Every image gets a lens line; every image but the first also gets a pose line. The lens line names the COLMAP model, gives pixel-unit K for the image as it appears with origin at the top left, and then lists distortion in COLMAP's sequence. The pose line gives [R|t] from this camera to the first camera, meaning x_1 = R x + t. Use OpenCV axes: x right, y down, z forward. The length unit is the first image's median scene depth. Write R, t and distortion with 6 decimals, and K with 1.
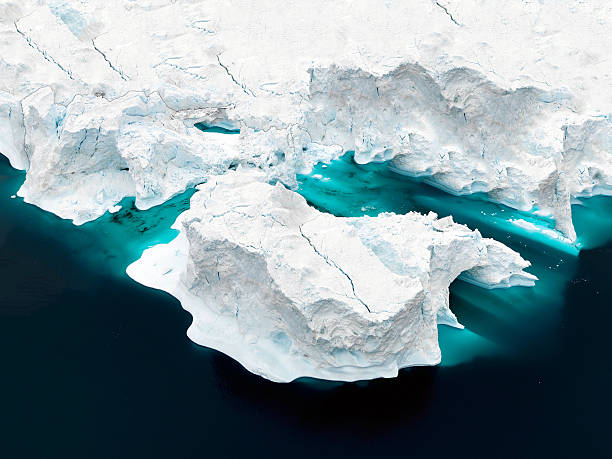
lens RADIAL K [[383.7, 0, 328.8], [0, 383.7, 214.5], [0, 0, 1]] dist [-0.004729, -0.001241]
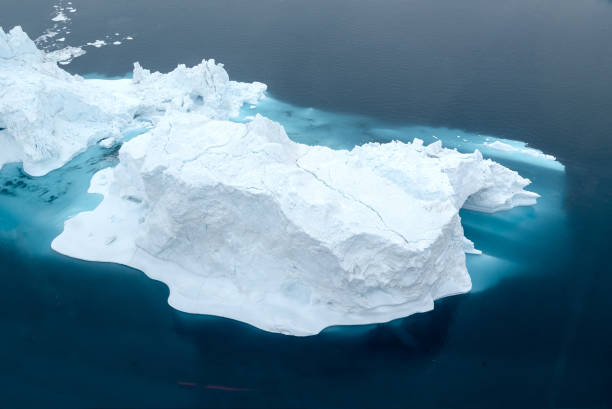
lens RADIAL K [[436.2, 0, 306.0], [0, 436.2, 204.5], [0, 0, 1]] dist [0.001108, -0.000418]
pose [[0.980560, -0.106686, 0.164680, -0.239716], [0.092996, 0.991704, 0.088737, 0.043436], [-0.172781, -0.071698, 0.982347, 0.030092]]
